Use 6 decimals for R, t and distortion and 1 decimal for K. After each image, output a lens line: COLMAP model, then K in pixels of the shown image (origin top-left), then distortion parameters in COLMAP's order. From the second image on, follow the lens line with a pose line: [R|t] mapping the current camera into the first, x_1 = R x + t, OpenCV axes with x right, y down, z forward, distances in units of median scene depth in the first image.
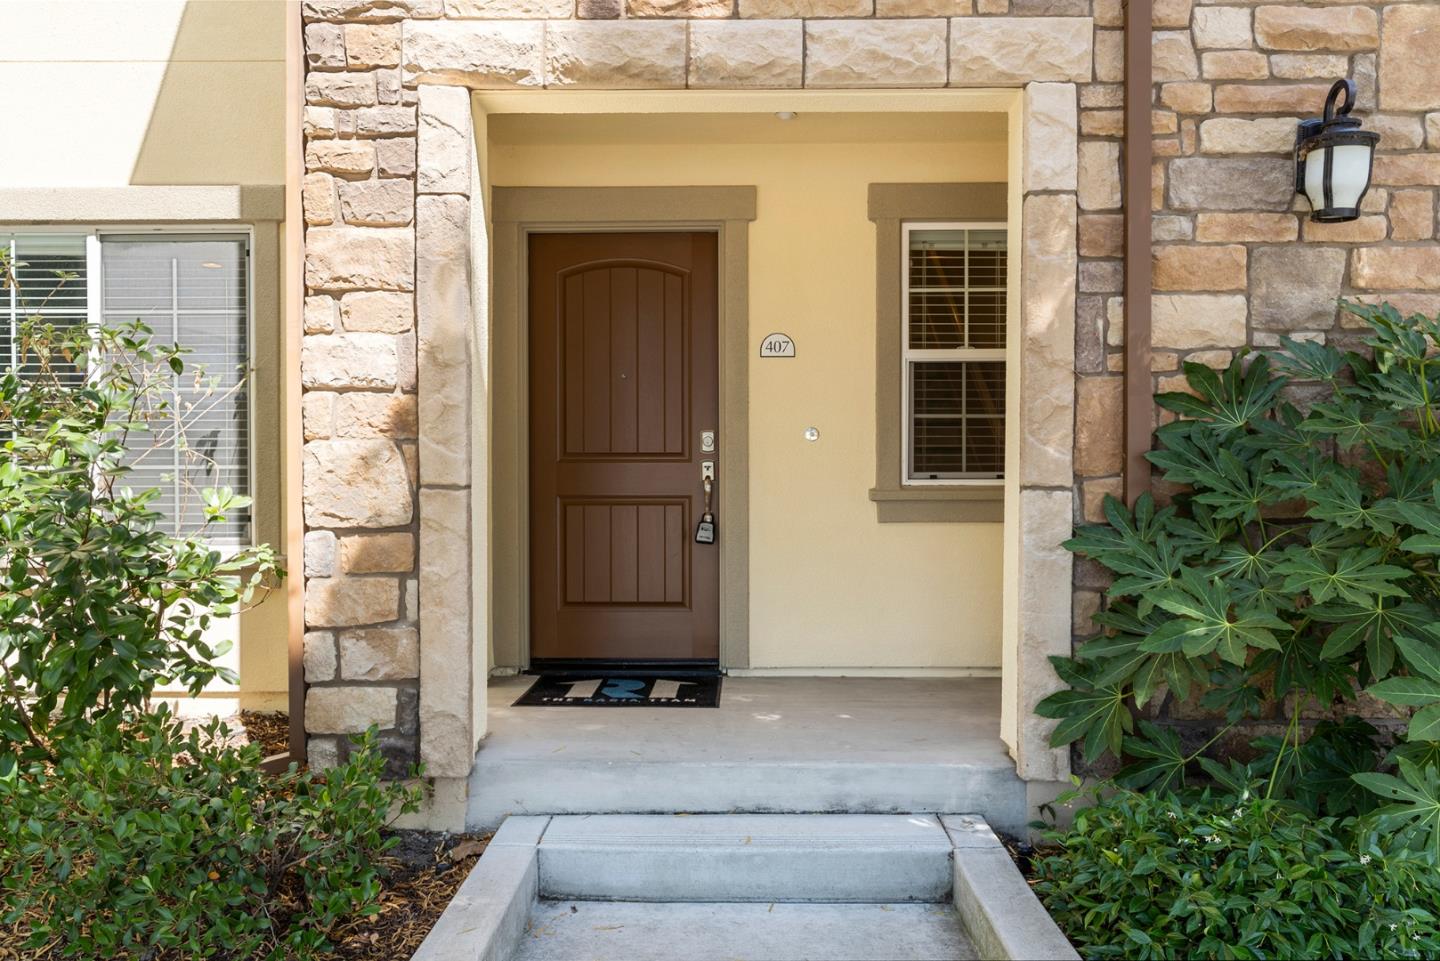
lens RADIAL K [[1091.7, 0, 719.4], [0, 1091.7, 483.4], [0, 0, 1]] dist [0.007124, 0.001867]
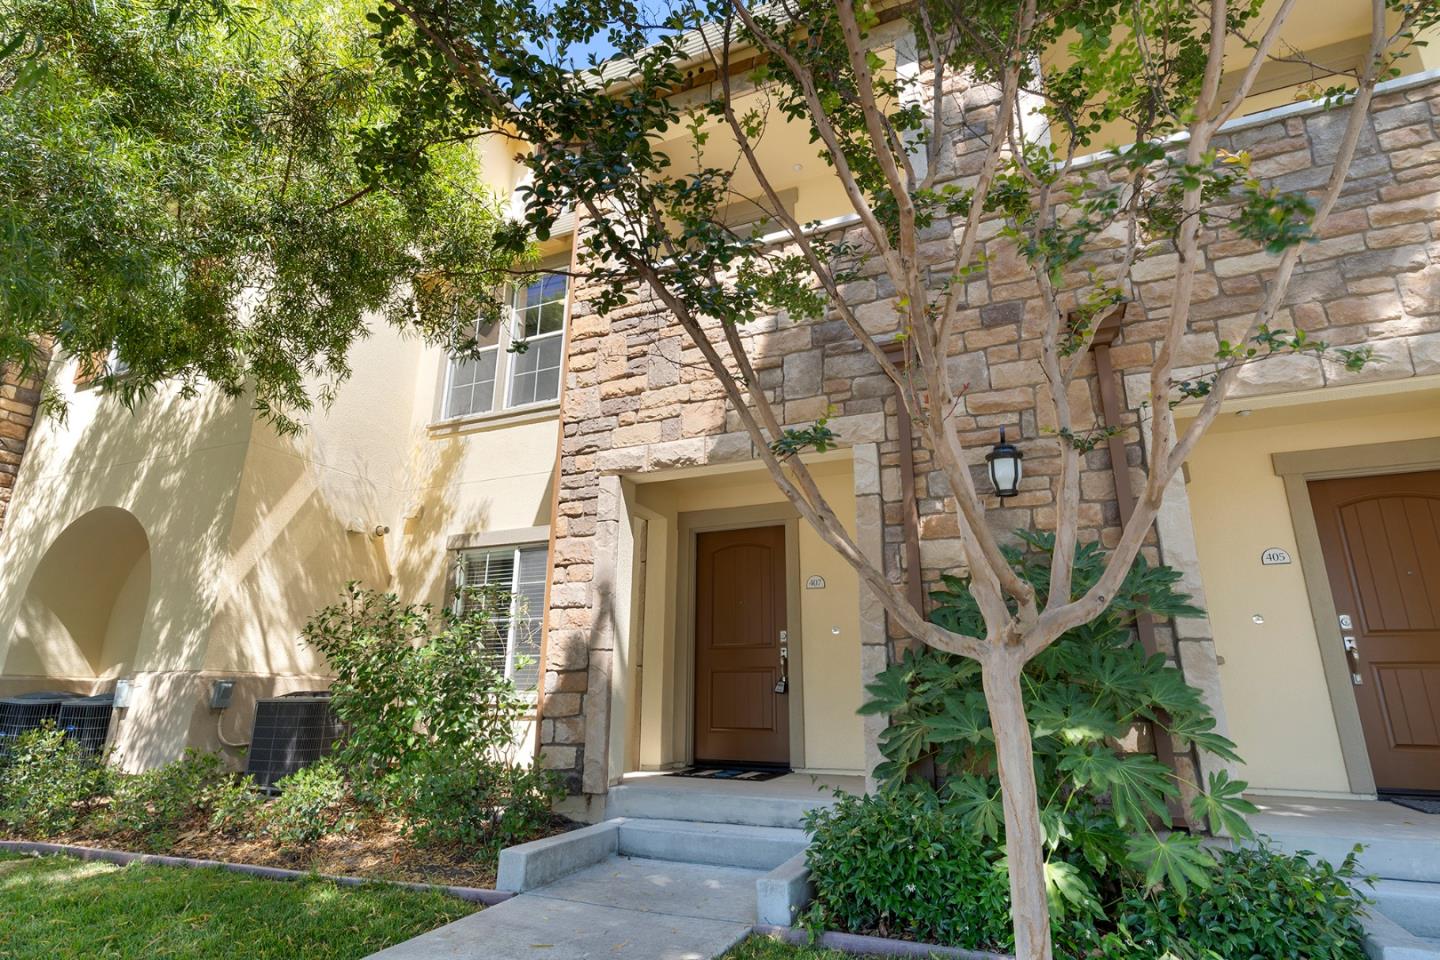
lens RADIAL K [[741.6, 0, 723.1], [0, 741.6, 477.7], [0, 0, 1]] dist [0.004151, 0.000037]
pose [[0.926018, -0.104267, -0.362793, 0.552303], [-0.006689, 0.956411, -0.291947, 0.104520], [0.377419, 0.272775, 0.884957, -0.319575]]
